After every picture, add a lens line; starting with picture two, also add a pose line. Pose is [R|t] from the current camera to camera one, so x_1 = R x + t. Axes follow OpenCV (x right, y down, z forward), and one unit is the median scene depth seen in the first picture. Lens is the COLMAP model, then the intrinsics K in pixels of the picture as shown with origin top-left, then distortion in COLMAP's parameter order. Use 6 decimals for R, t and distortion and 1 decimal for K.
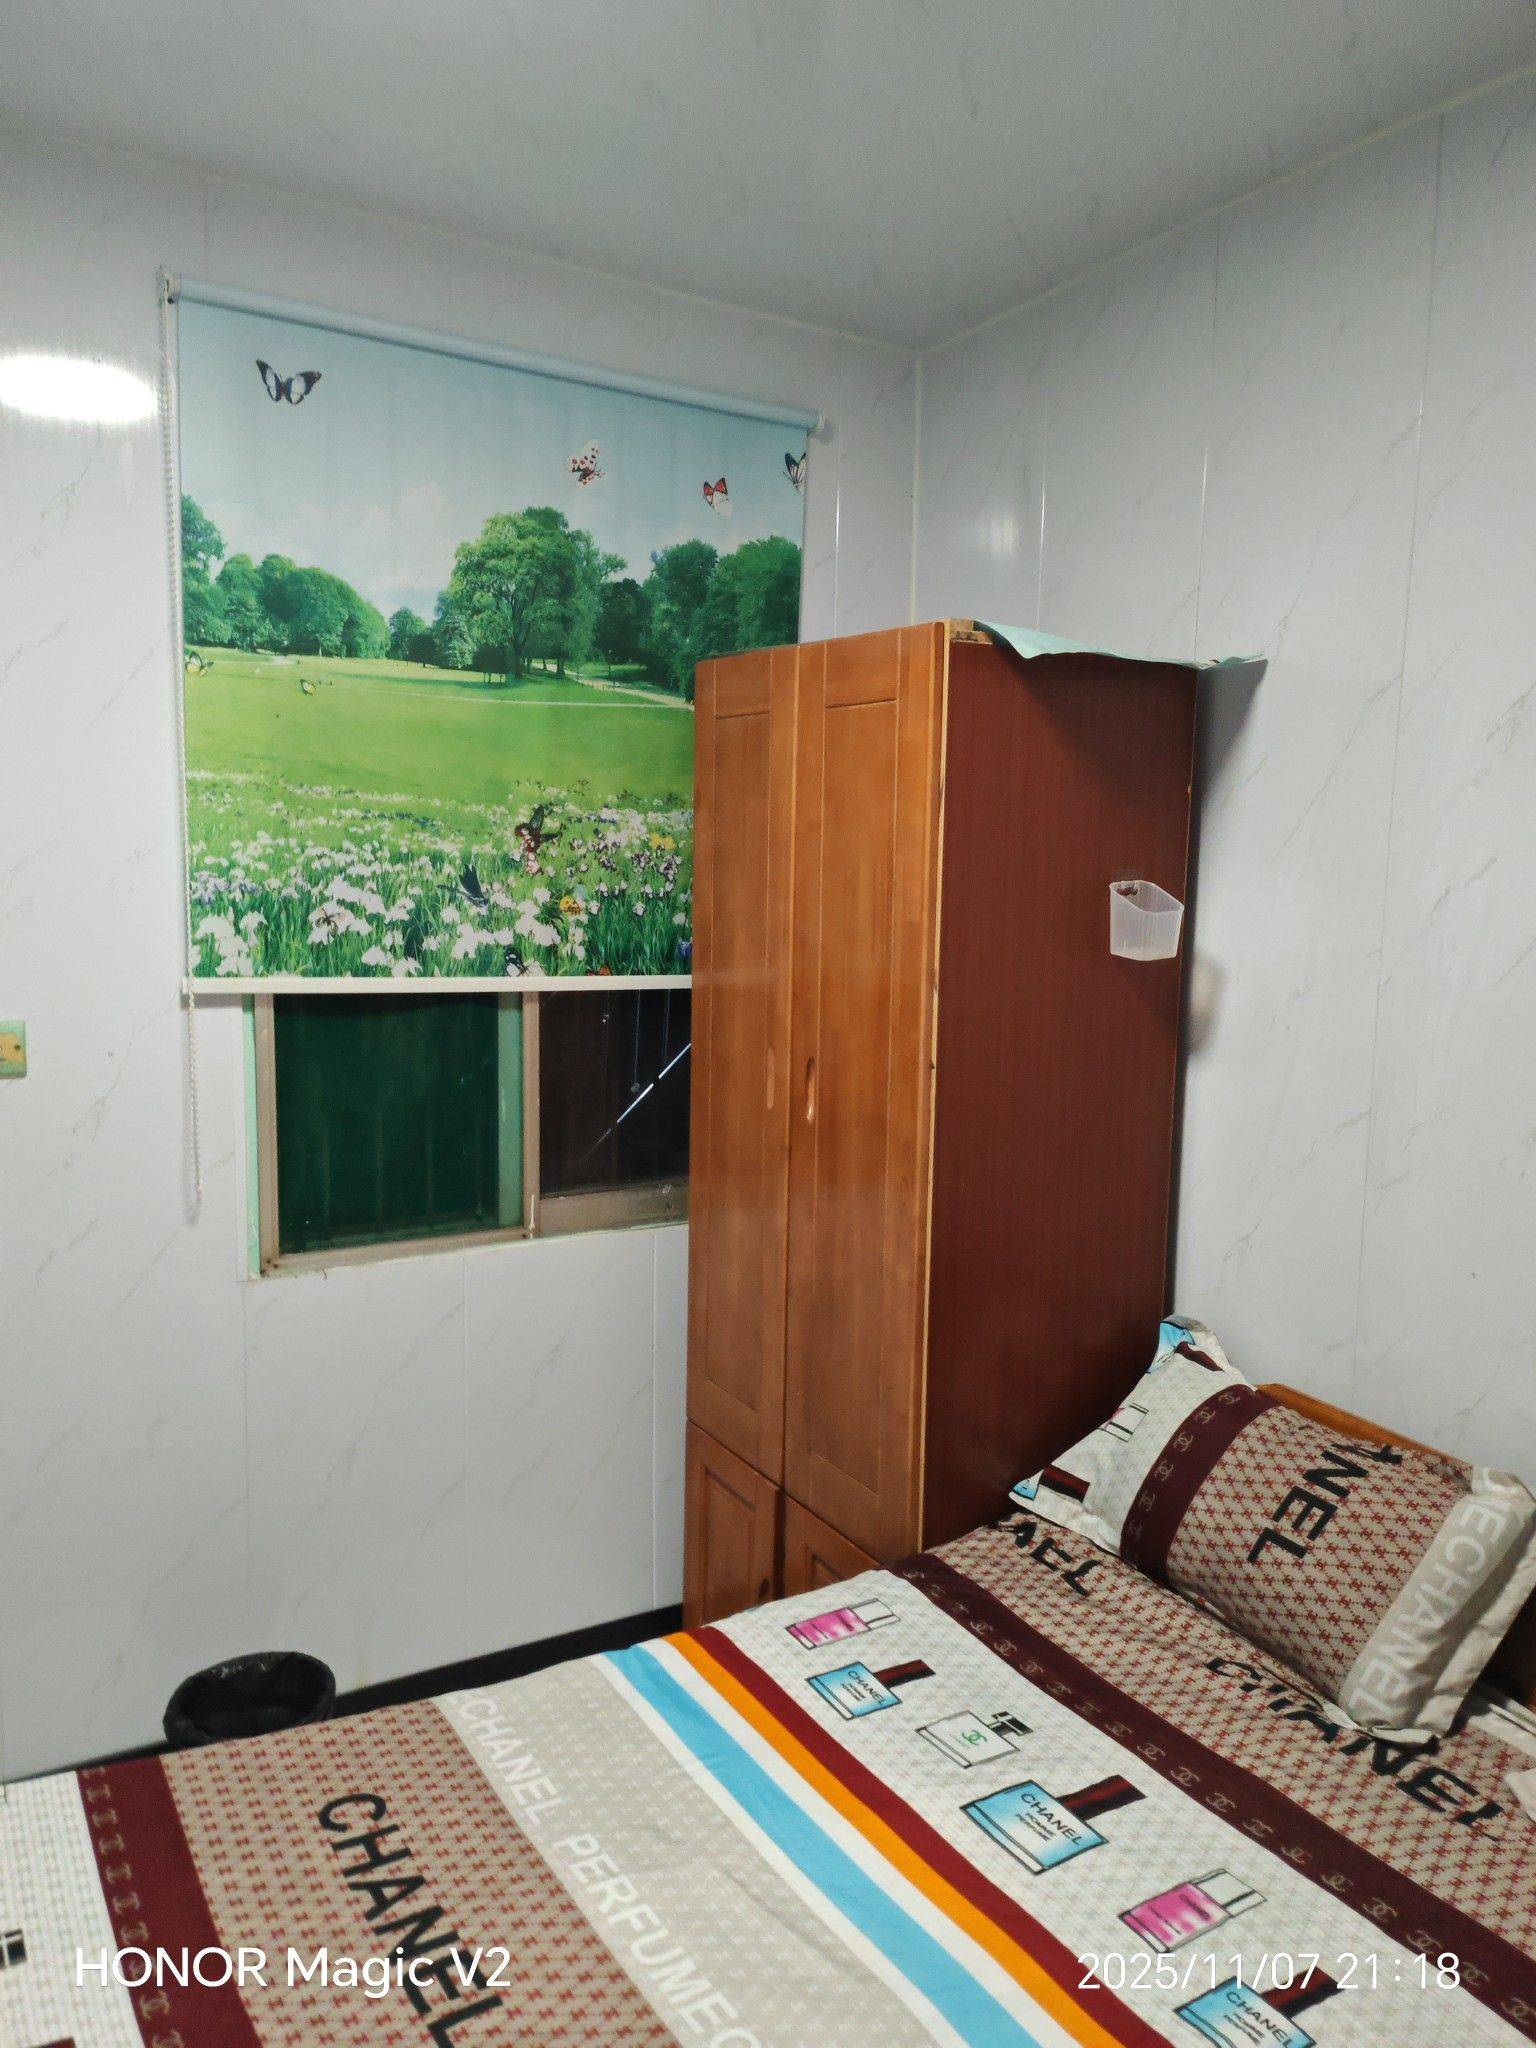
lens RADIAL K [[1486.1, 0, 763.6], [0, 1486.1, 1028.1], [0, 0, 1]] dist [0.074884, -0.054357]
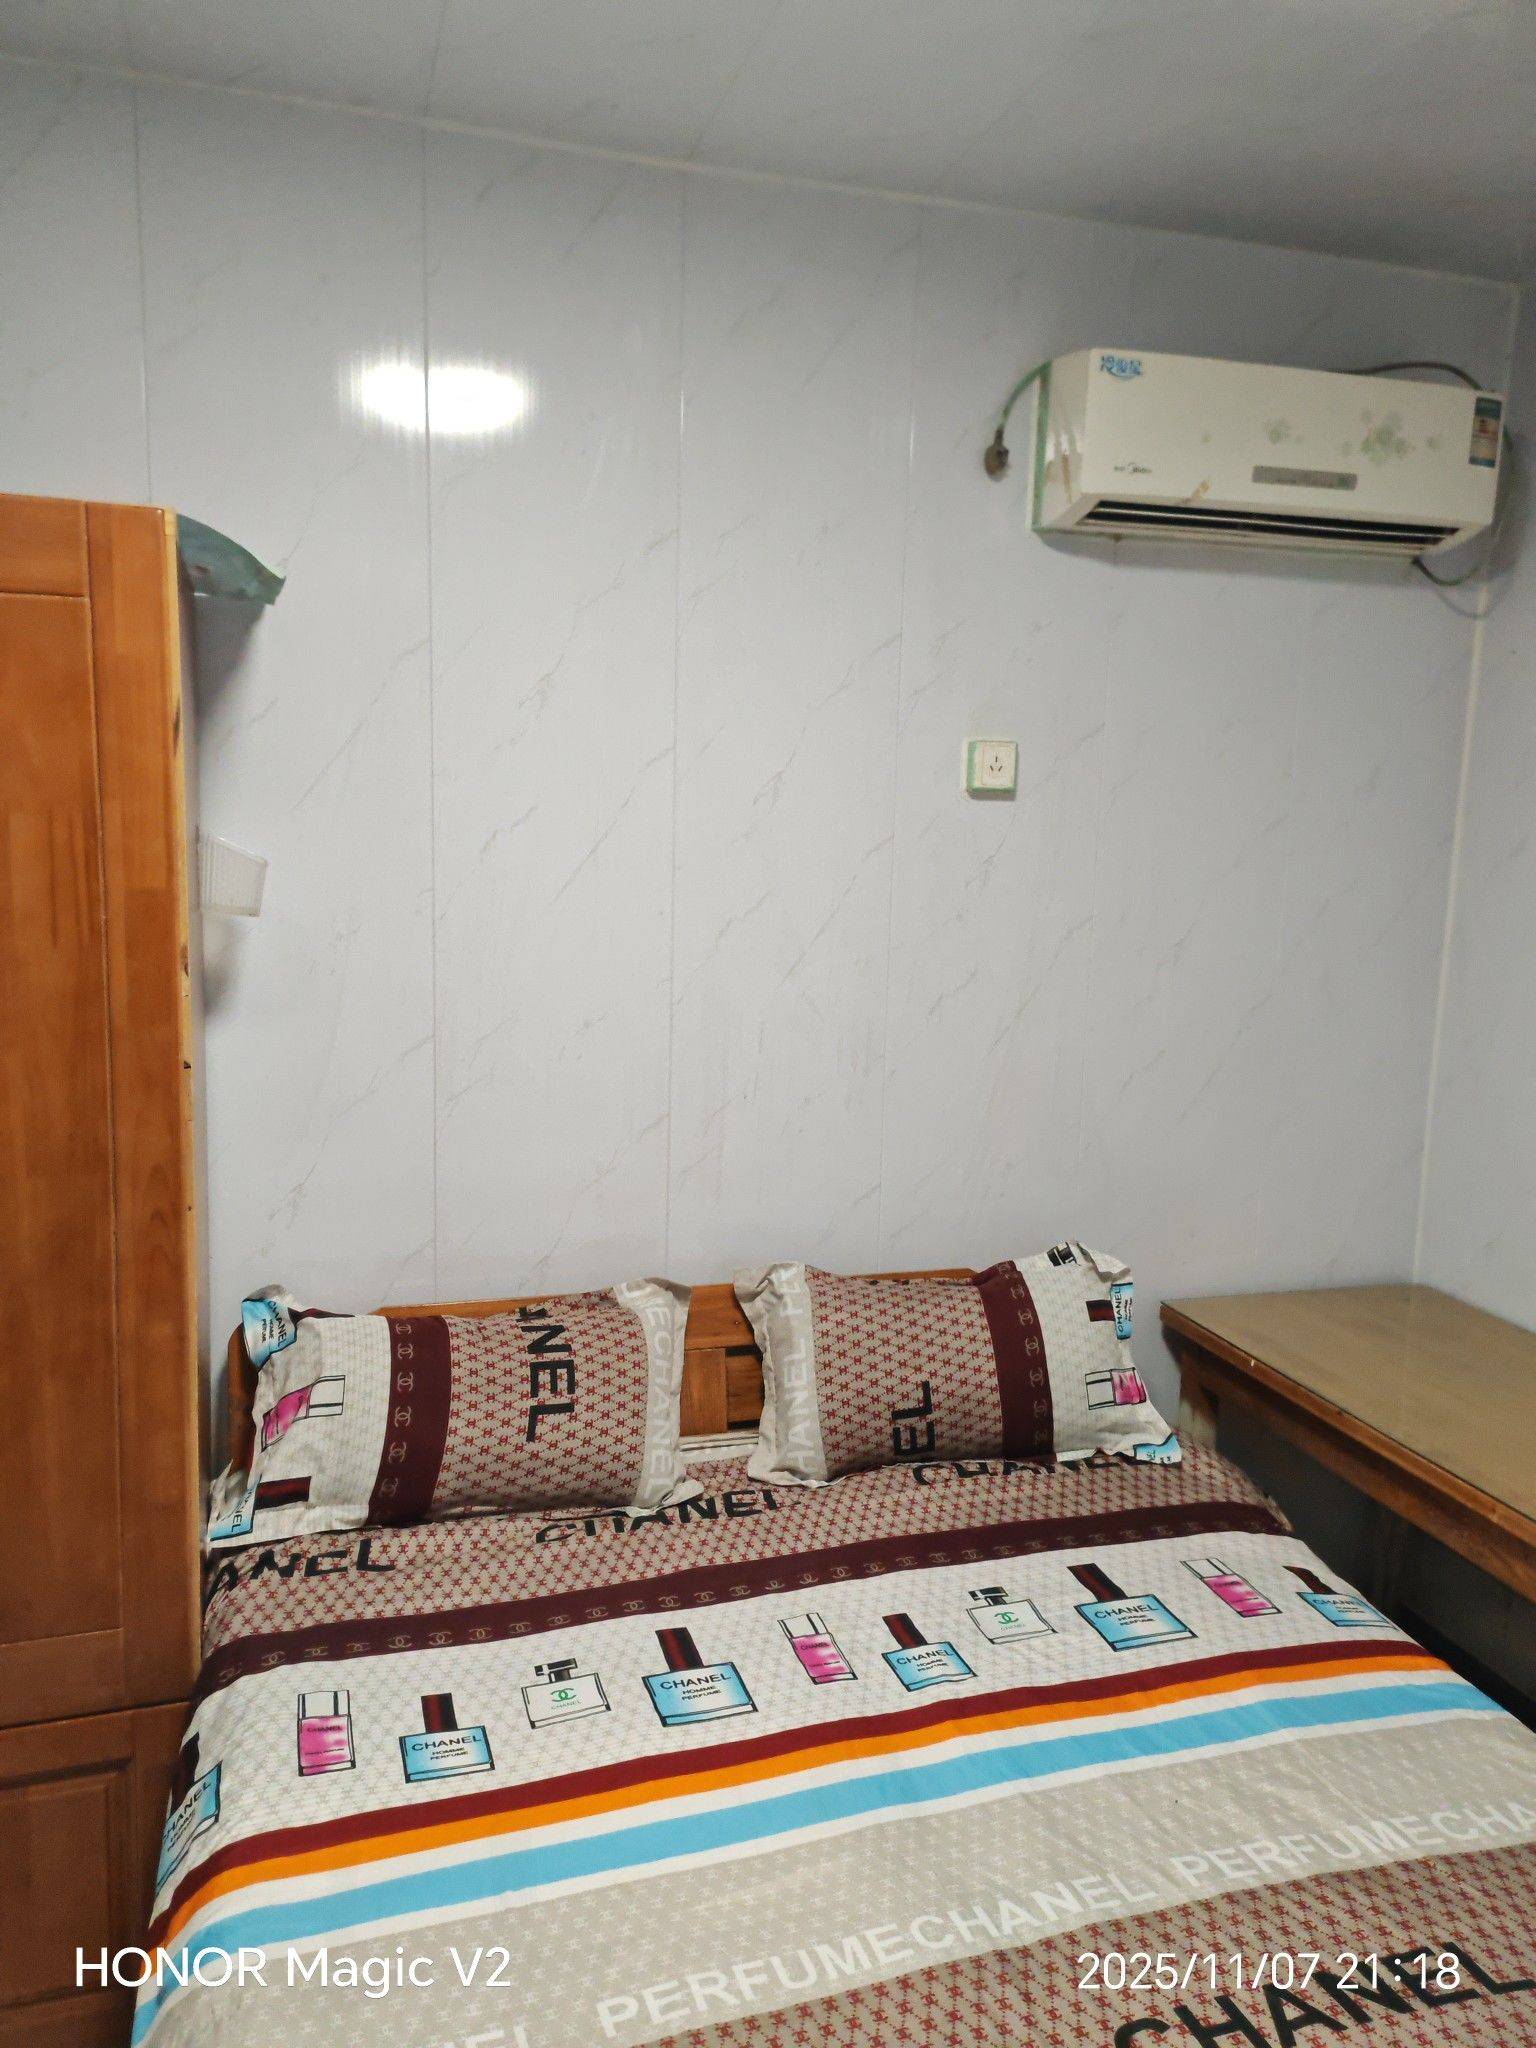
lens RADIAL K [[1486.1, 0, 763.6], [0, 1486.1, 1028.1], [0, 0, 1]] dist [0.074884, -0.054357]
pose [[0.219353, -0.153846, 0.963439, -0.669800], [0.105817, 0.985415, 0.133263, -0.078453], [-0.969890, 0.072716, 0.232433, 0.558948]]
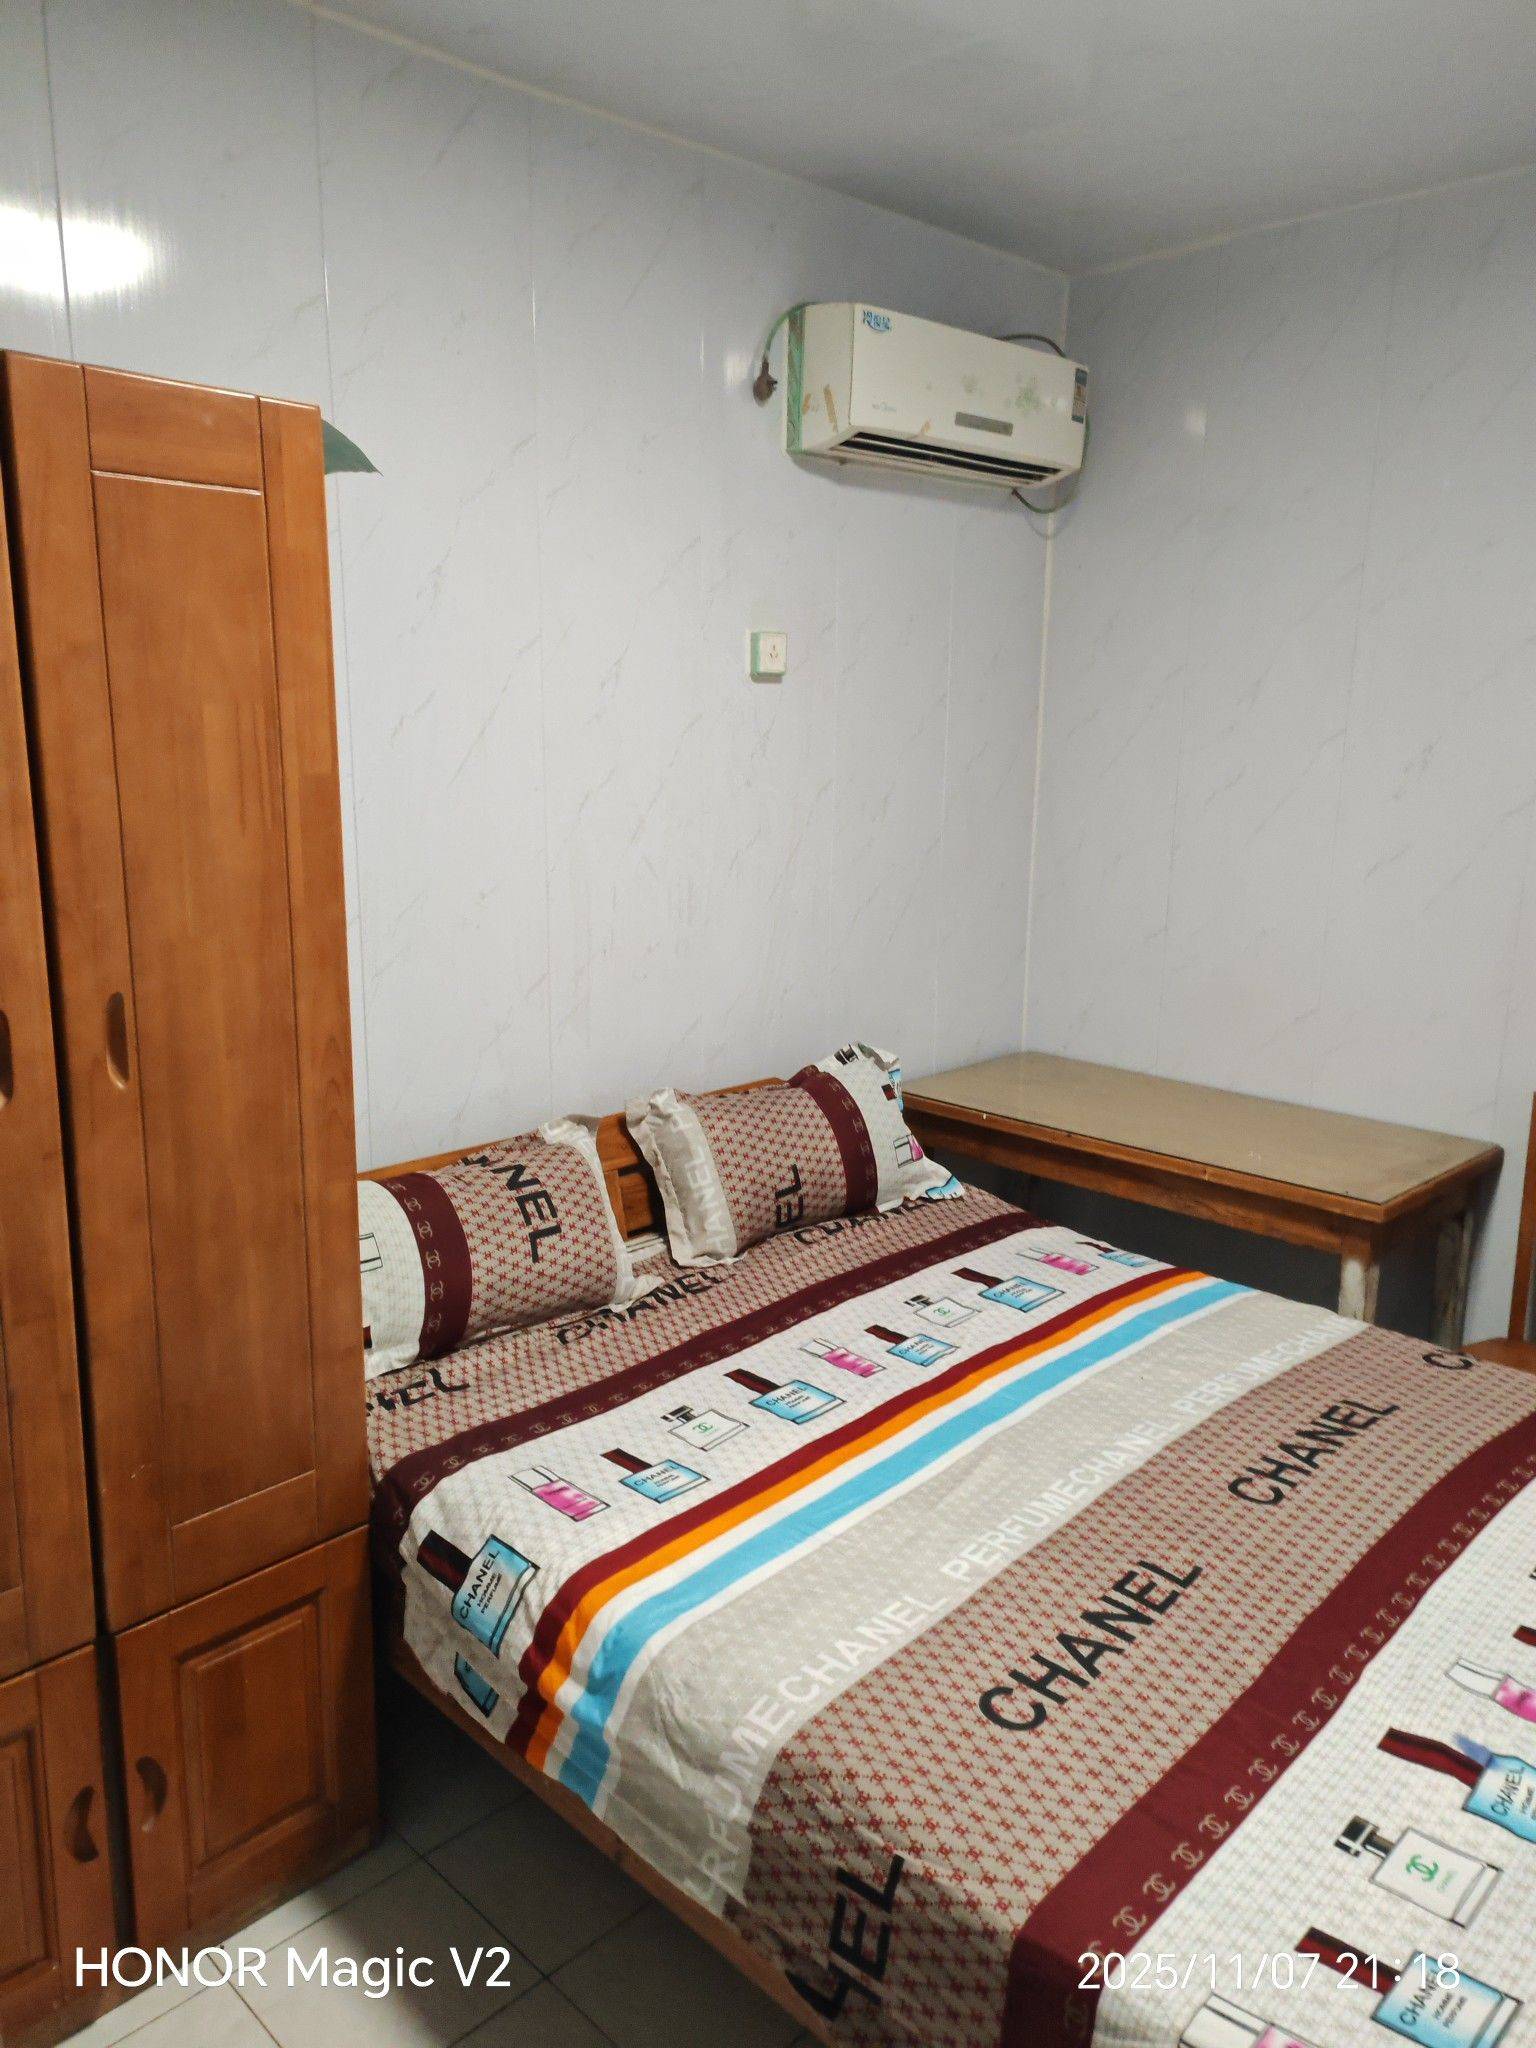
lens RADIAL K [[1480.9, 0, 763.3], [0, 1480.9, 1015.0], [0, 0, 1]] dist [0.080481, -0.052464]
pose [[-0.263951, -0.215345, 0.940190, -0.864041], [0.113487, 0.961054, 0.251984, -0.138695], [-0.957836, 0.173211, -0.229232, 1.080707]]
